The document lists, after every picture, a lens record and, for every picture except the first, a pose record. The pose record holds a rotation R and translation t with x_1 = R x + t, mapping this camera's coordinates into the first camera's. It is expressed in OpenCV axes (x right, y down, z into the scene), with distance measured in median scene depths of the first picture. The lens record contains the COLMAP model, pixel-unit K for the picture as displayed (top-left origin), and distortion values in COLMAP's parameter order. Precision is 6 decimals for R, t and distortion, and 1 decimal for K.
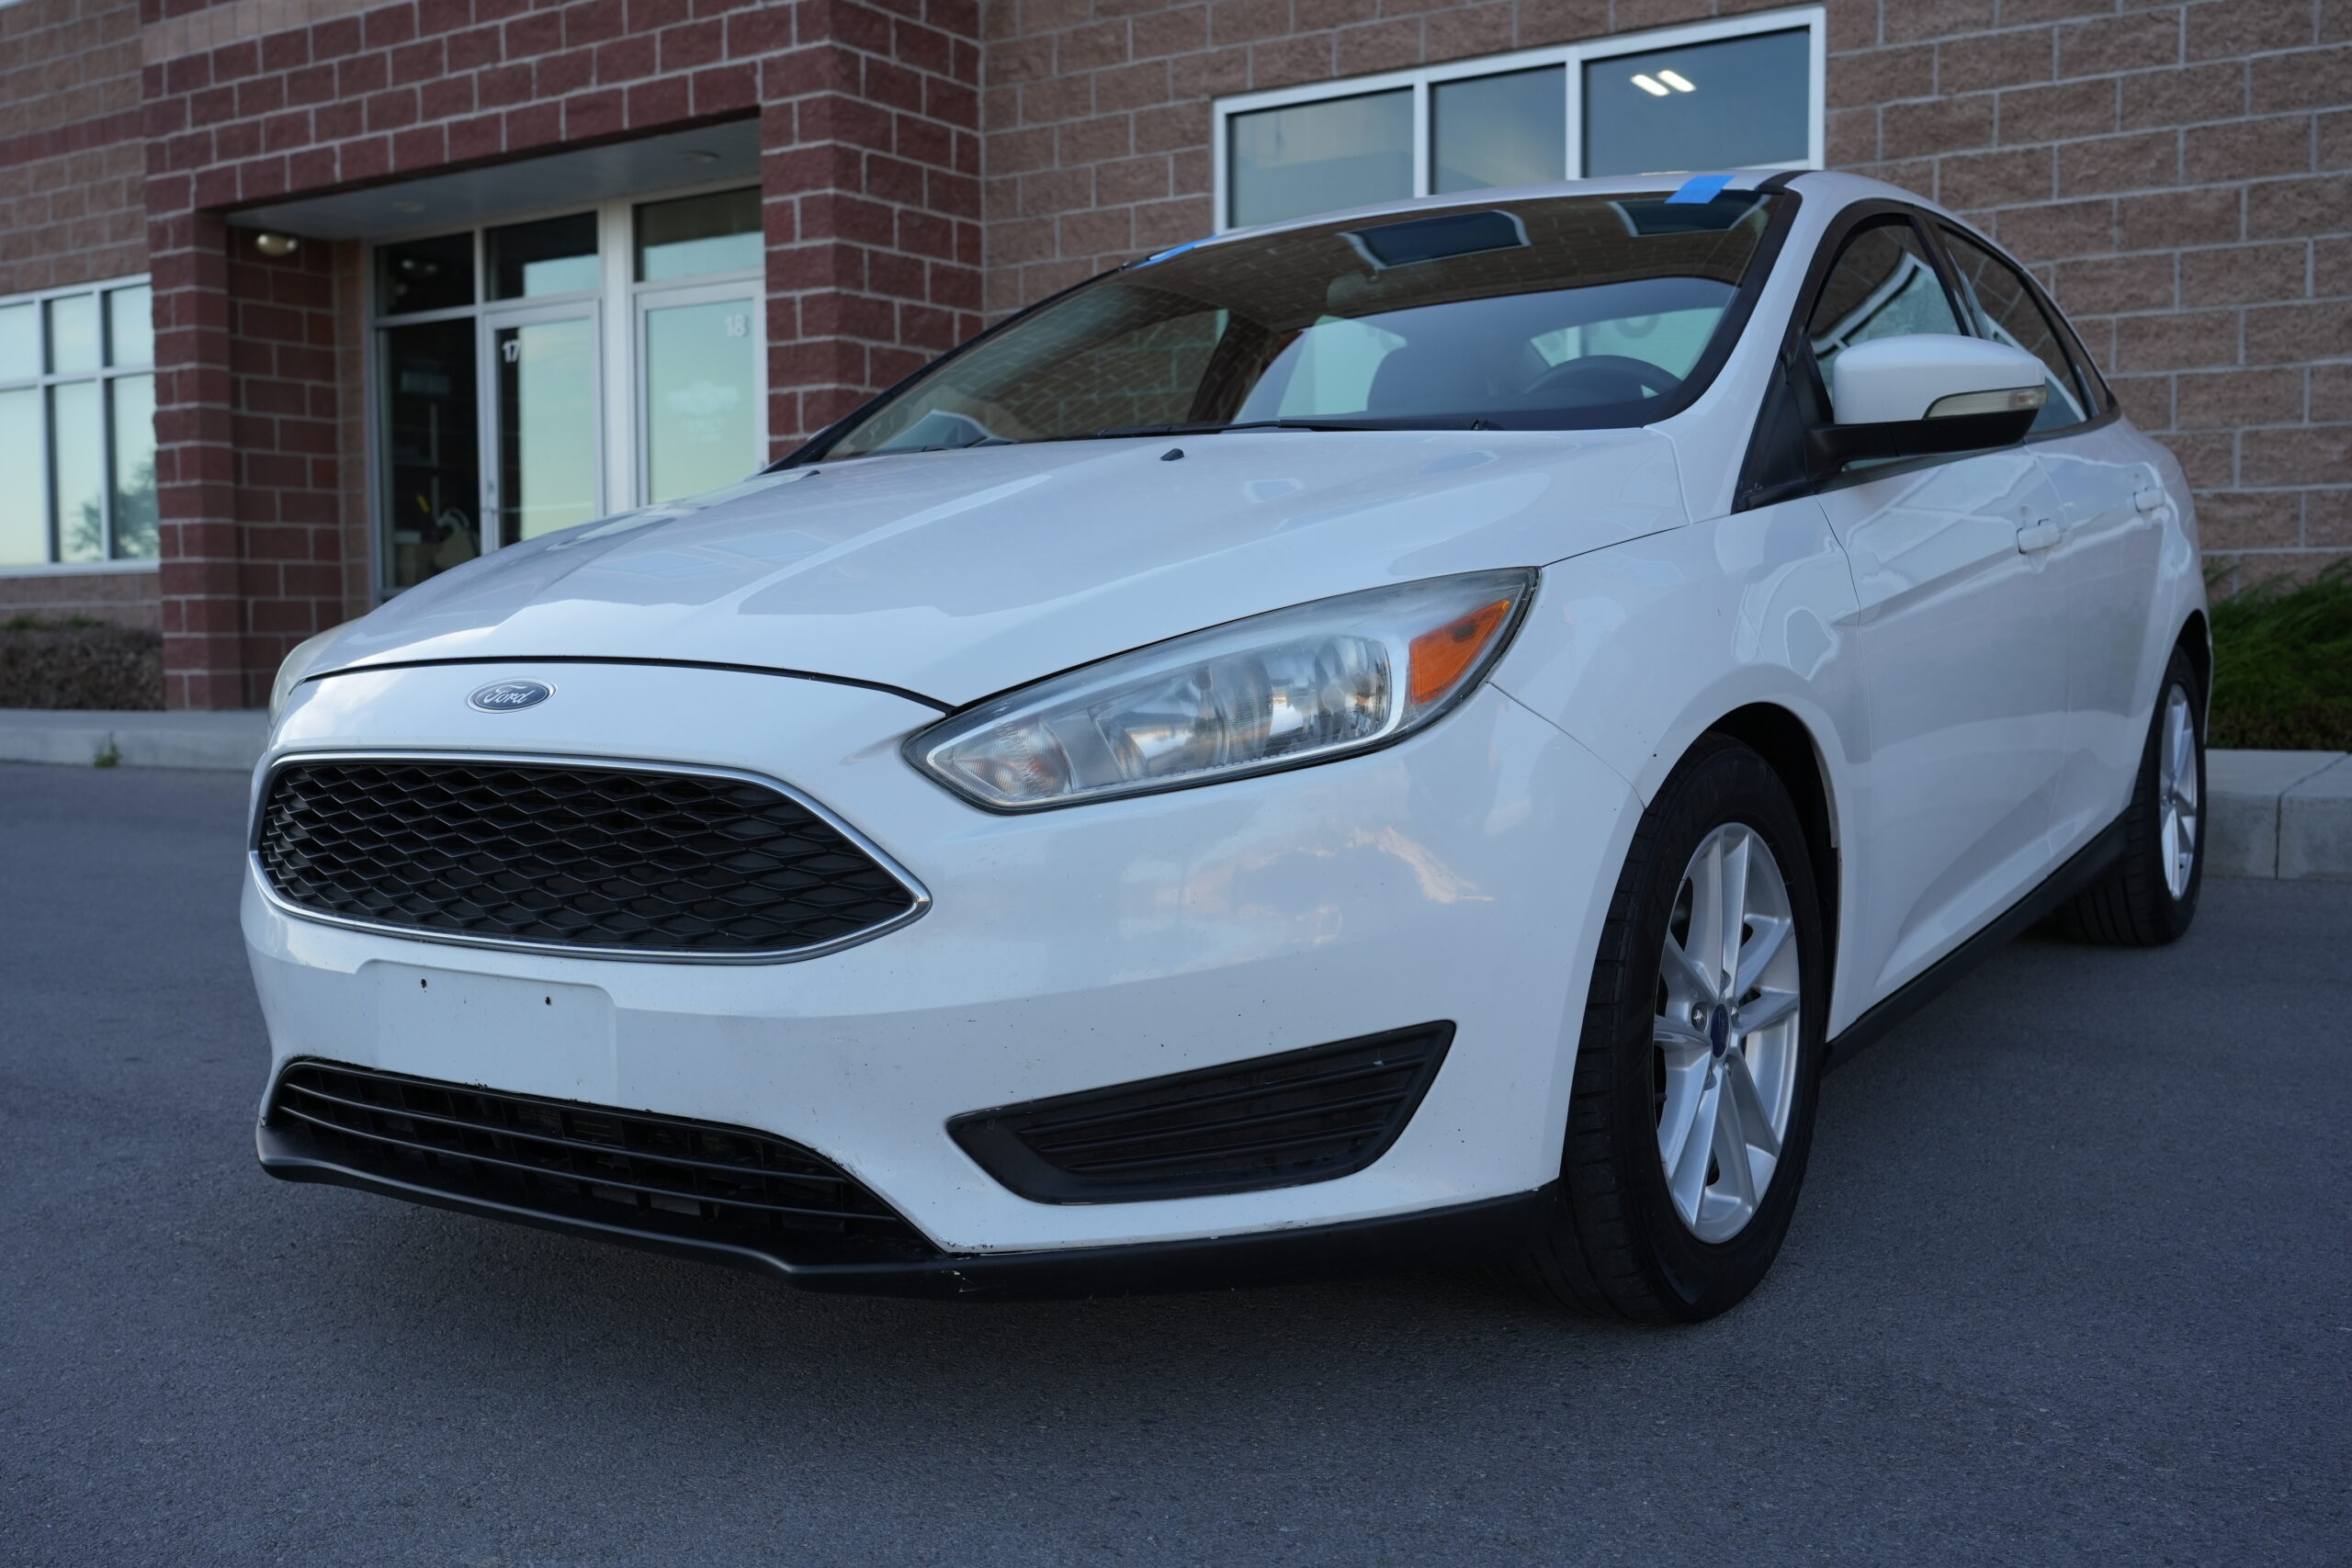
lens RADIAL K [[2286.1, 0, 1176.3], [0, 2286.1, 783.5], [0, 0, 1]] dist [0.003971, 0.000000]
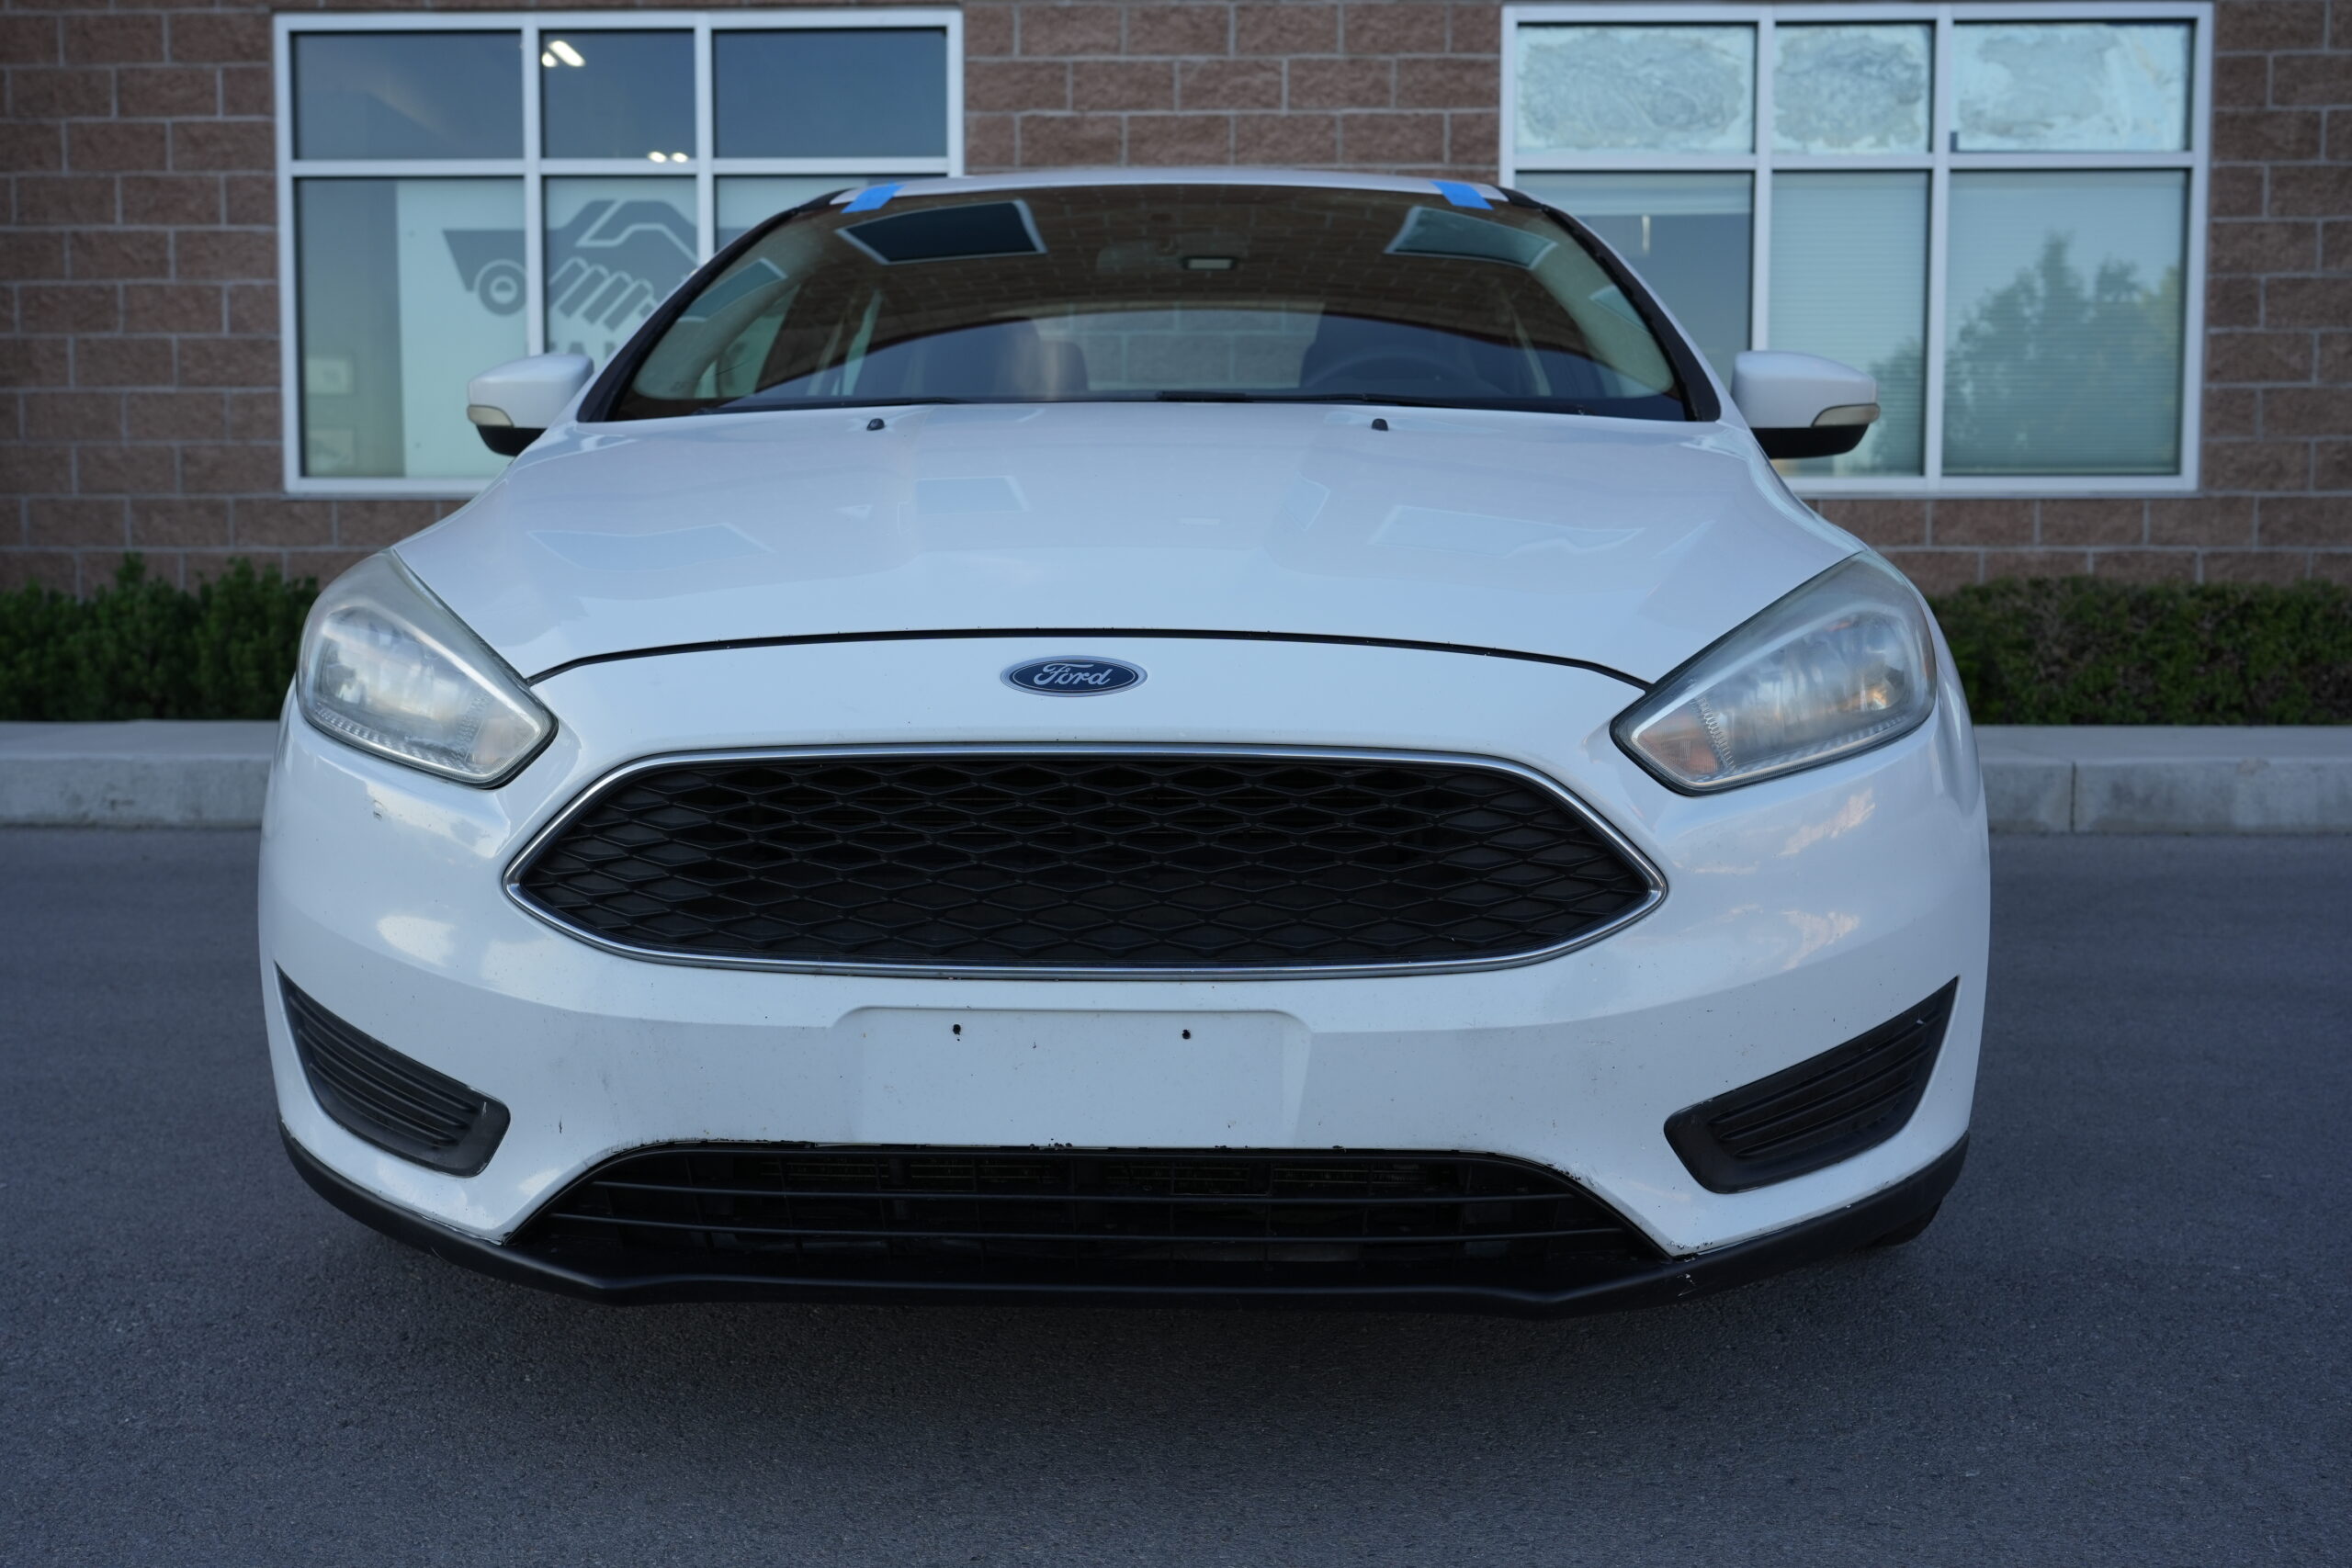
lens RADIAL K [[2286.1, 0, 1173.9], [0, 2286.1, 779.0], [0, 0, 1]] dist [0.003971, 0.000000]
pose [[0.855848, -0.029081, 0.516410, -0.181543], [0.026756, 0.999571, 0.011948, -0.002867], [-0.516535, 0.003592, 0.856258, 0.069273]]
